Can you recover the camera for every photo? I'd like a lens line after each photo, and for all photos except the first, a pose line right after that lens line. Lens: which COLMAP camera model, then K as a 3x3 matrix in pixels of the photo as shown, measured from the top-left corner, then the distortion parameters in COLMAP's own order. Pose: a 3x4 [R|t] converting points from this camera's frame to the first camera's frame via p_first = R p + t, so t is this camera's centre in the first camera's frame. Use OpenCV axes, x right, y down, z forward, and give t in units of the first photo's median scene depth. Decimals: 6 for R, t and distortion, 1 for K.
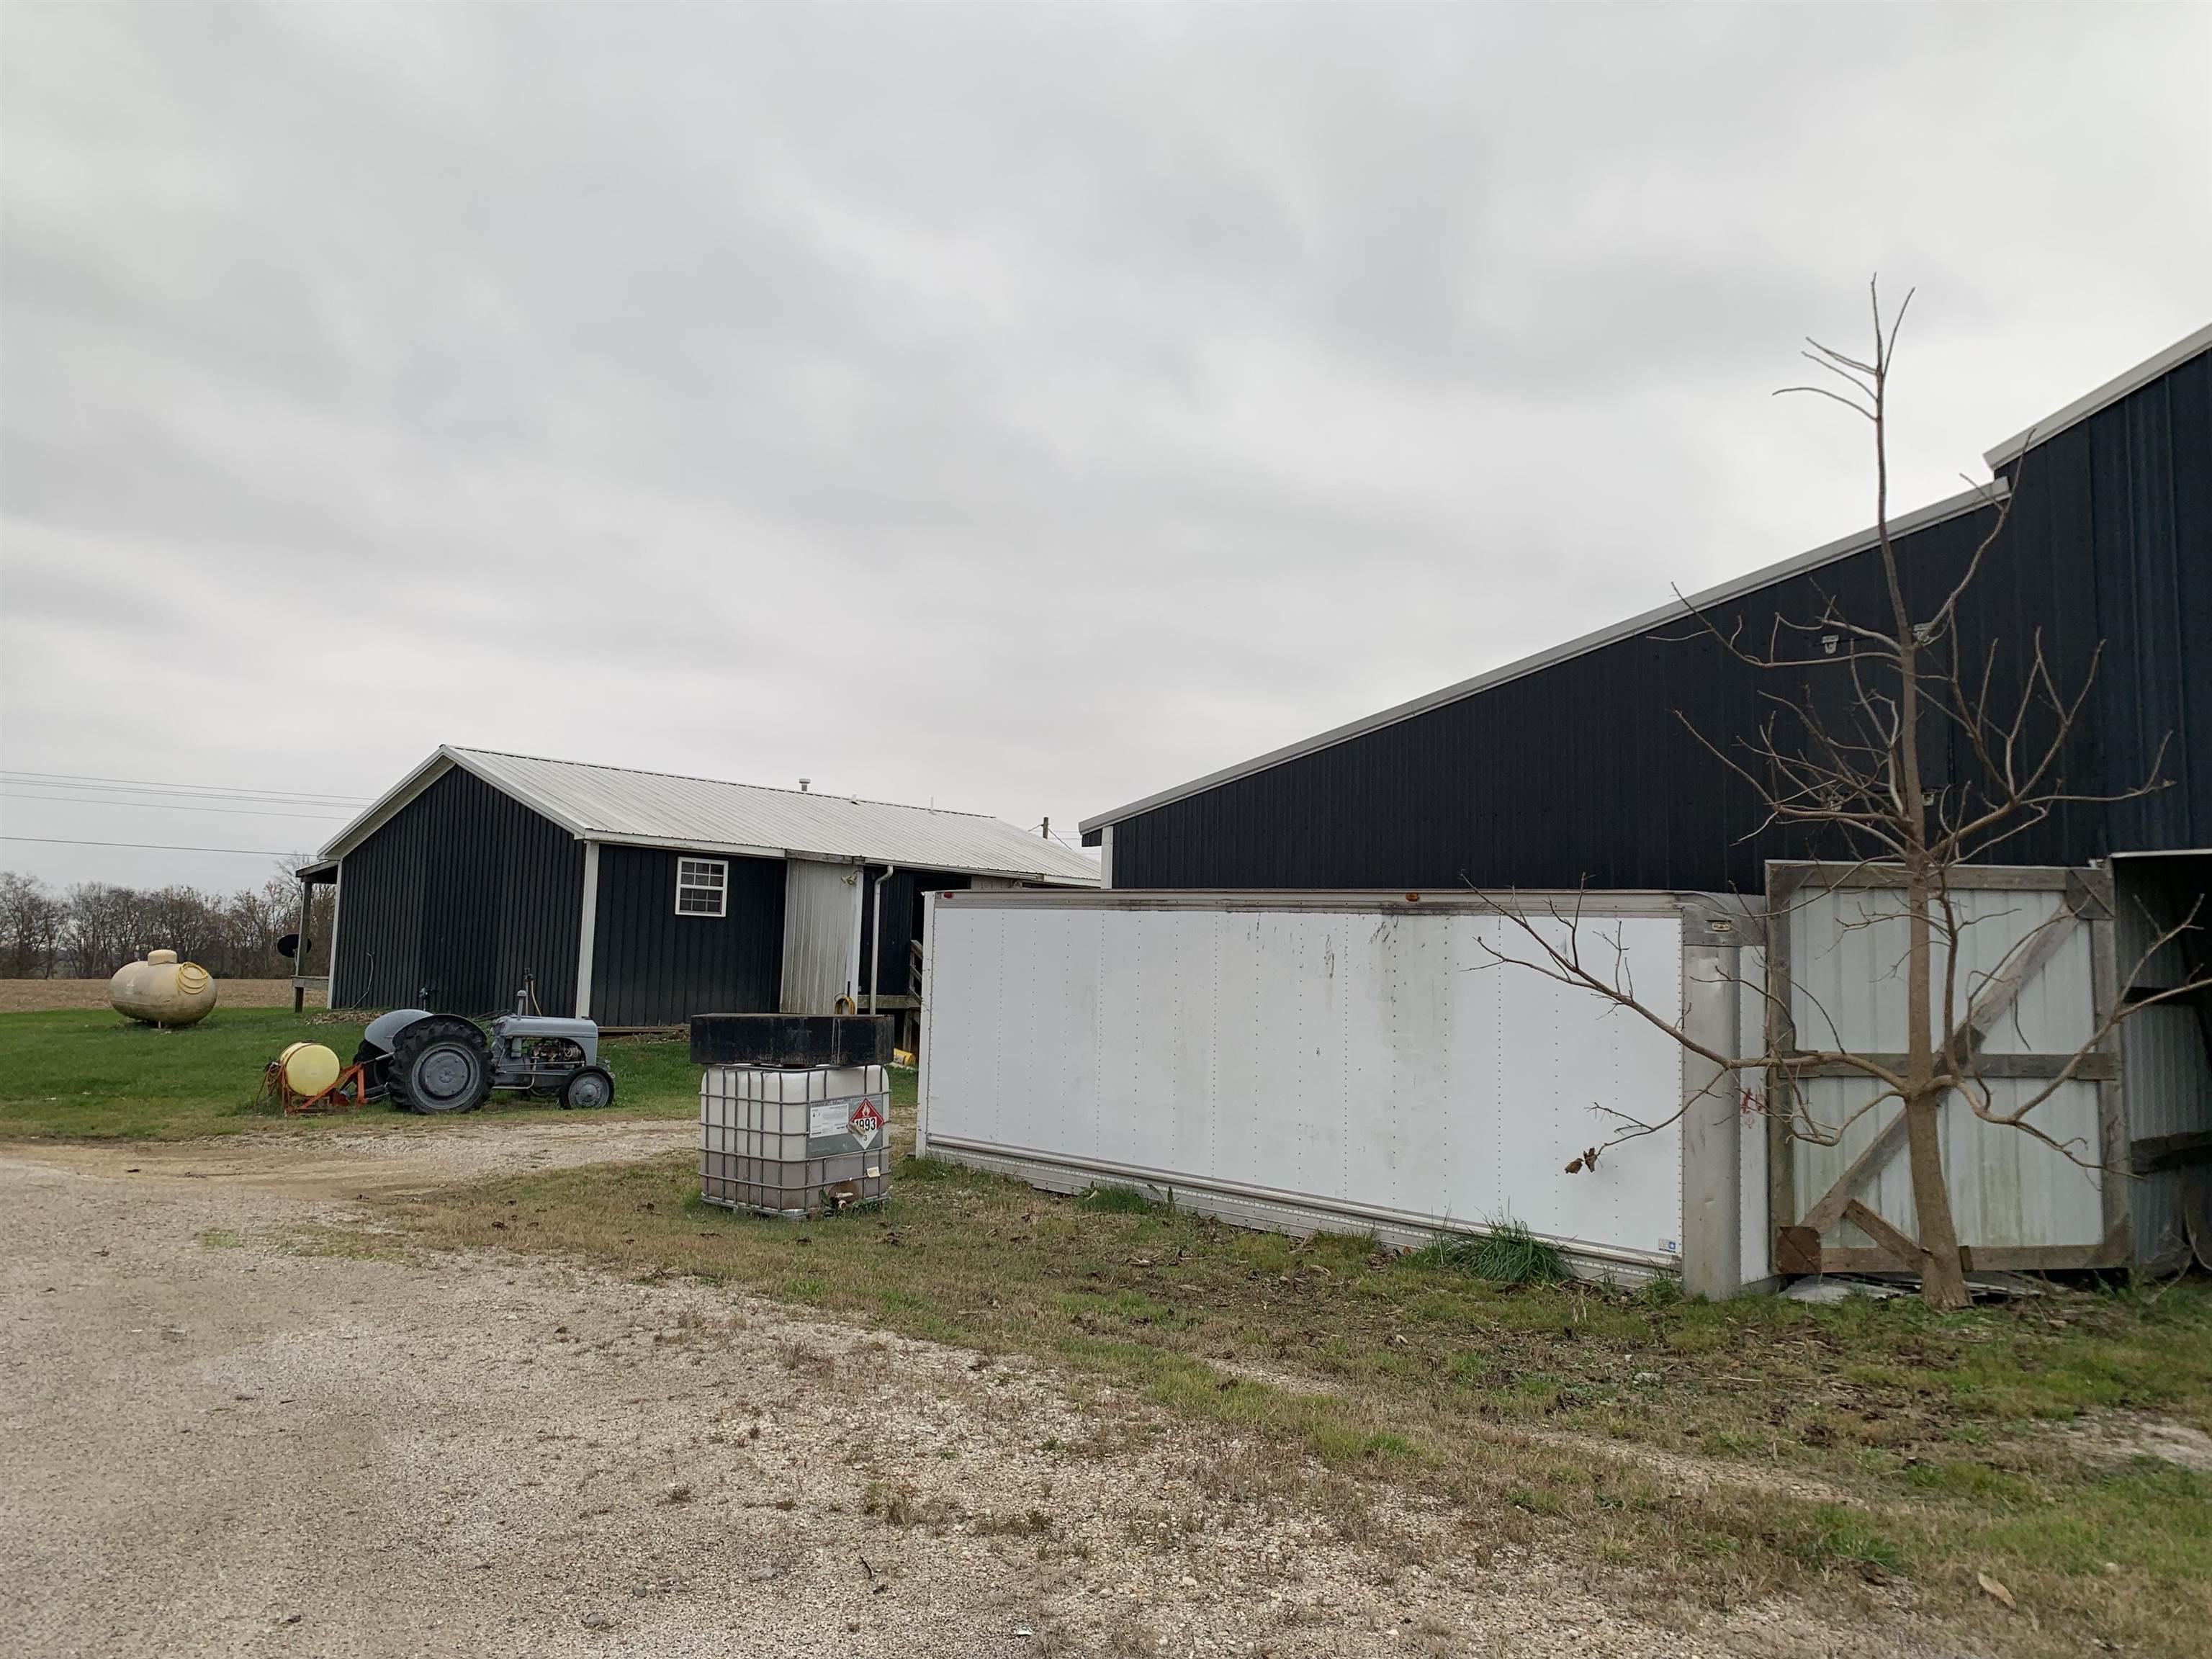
lens RADIAL K [[1672.2, 0, 1106.1], [0, 1672.2, 797.6], [0, 0, 1]] dist [-0.007350, 0.037243]
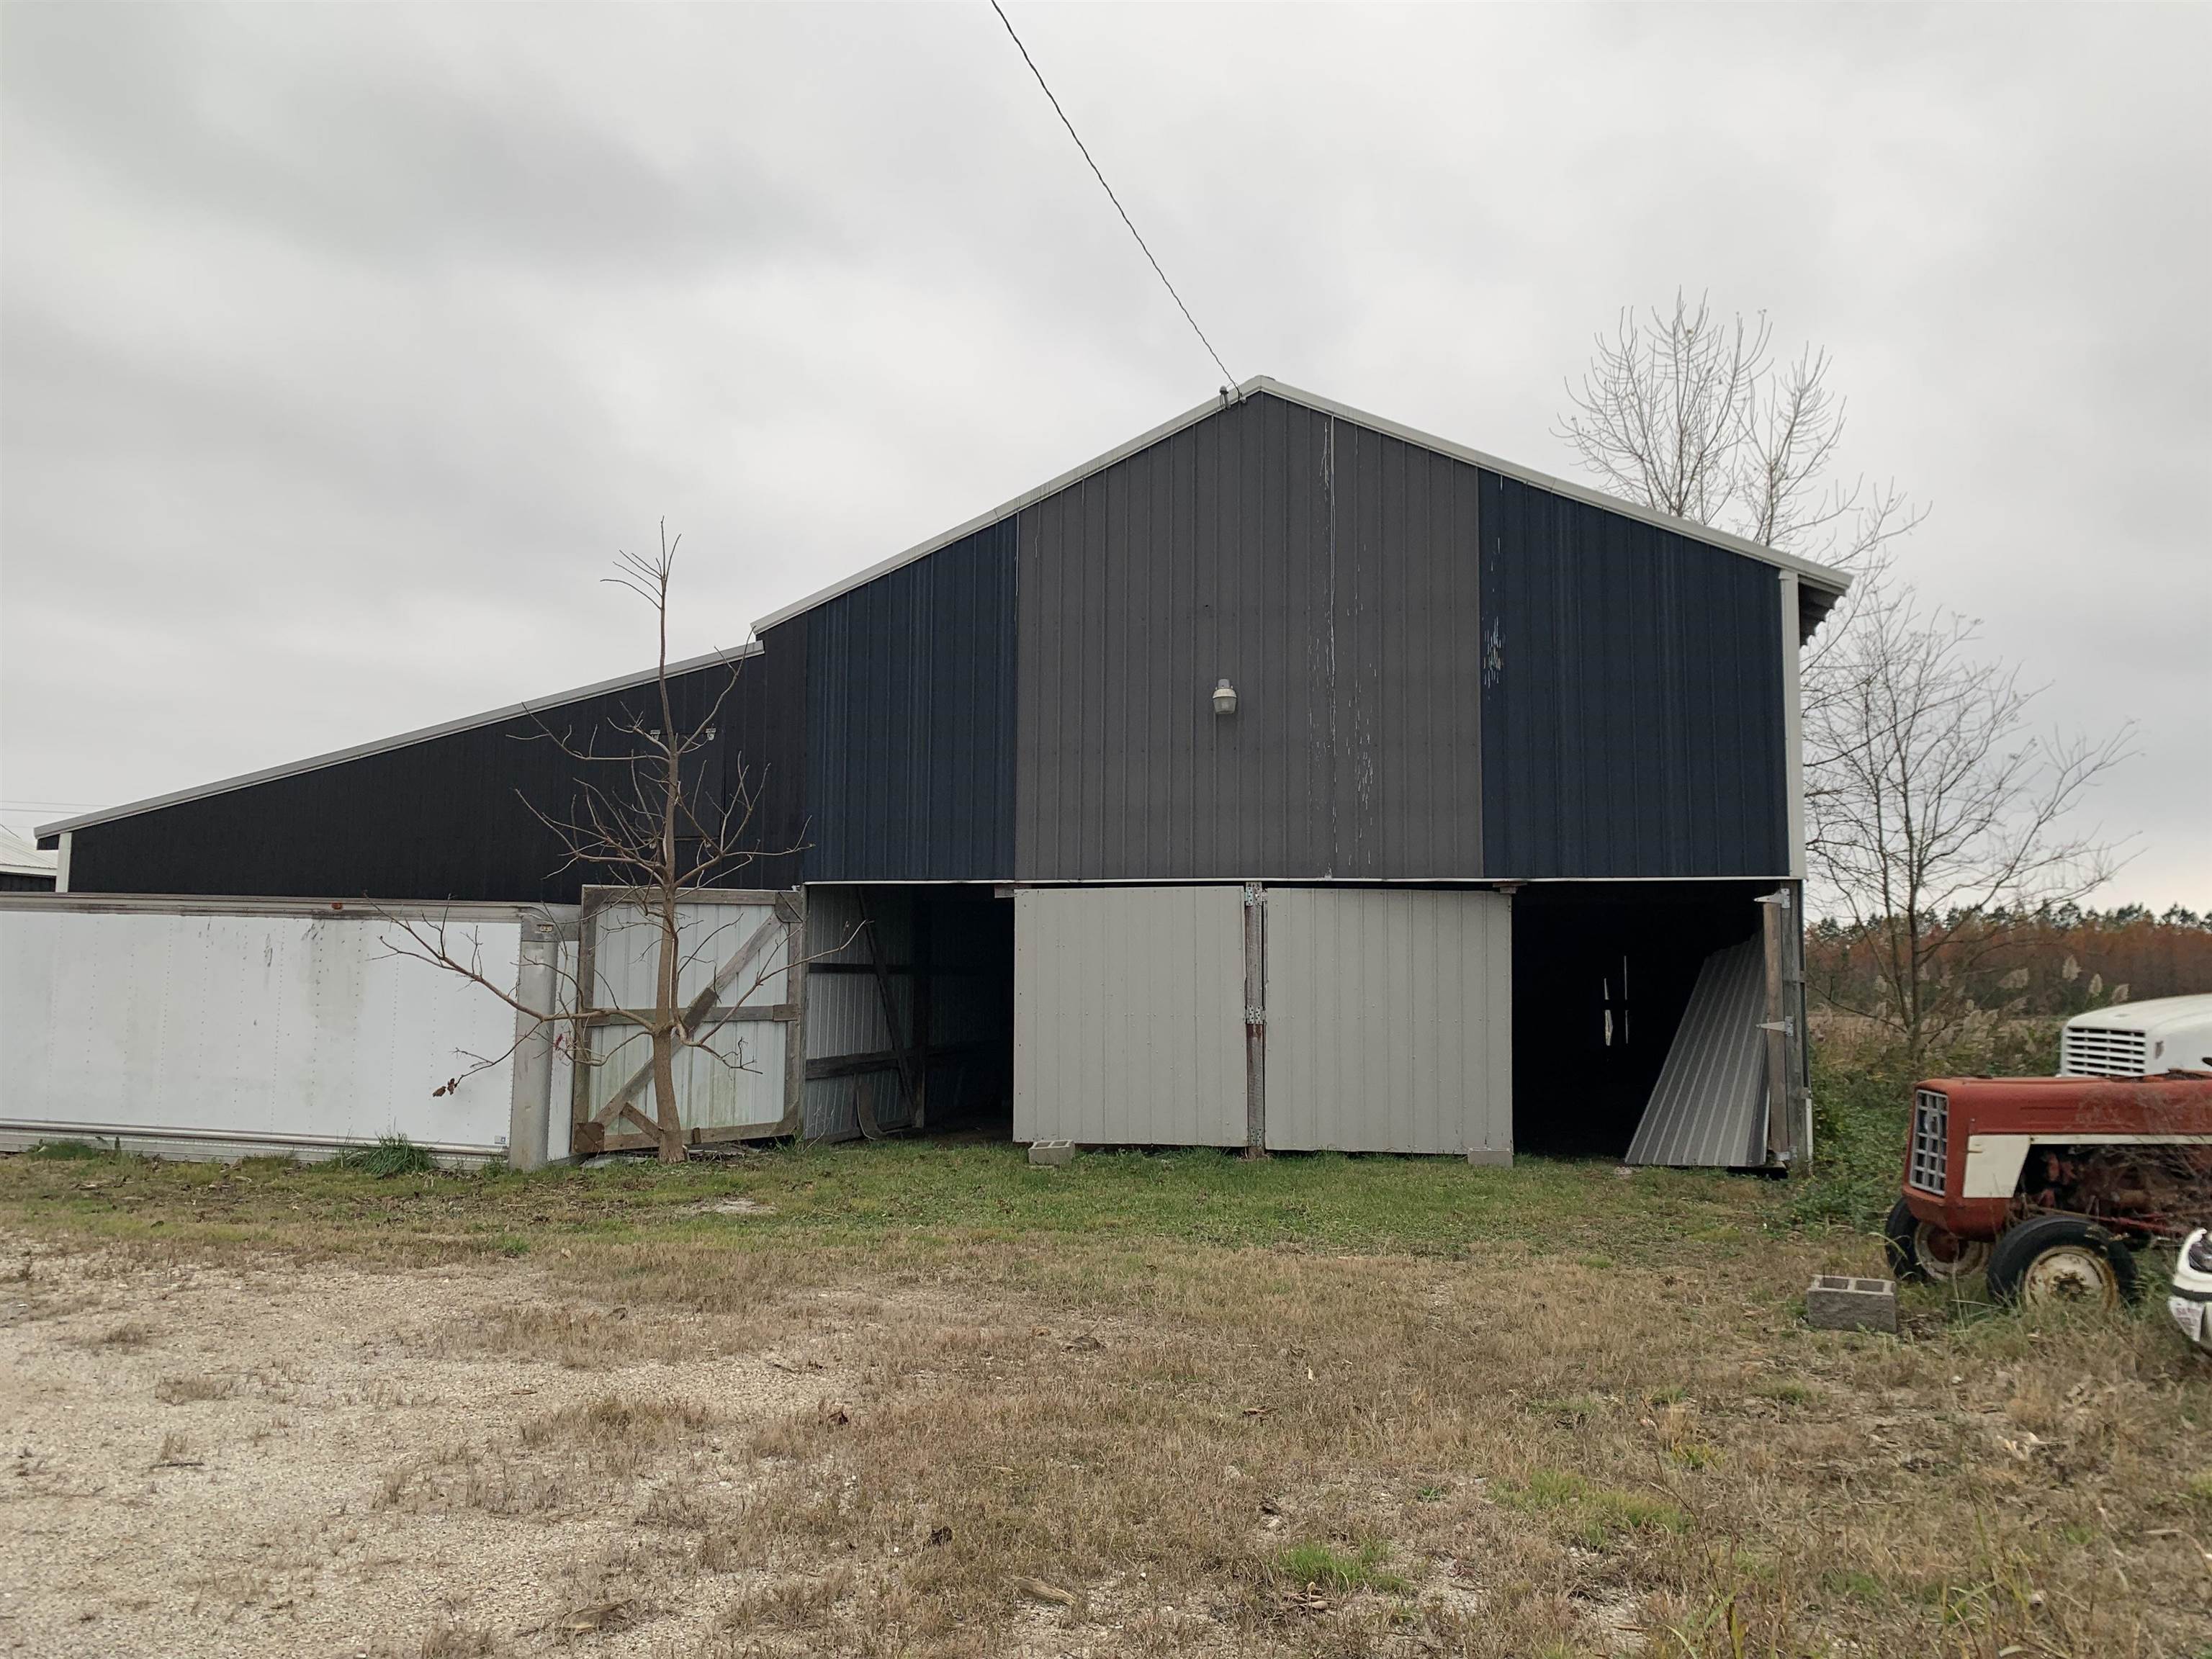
lens RADIAL K [[1672.2, 0, 1106.1], [0, 1672.2, 797.6], [0, 0, 1]] dist [-0.007350, 0.037243]
pose [[0.844109, 0.038823, 0.534765, -0.021942], [-0.044228, 0.999018, -0.002714, -0.059304], [-0.534345, -0.021361, 0.844997, -0.543656]]
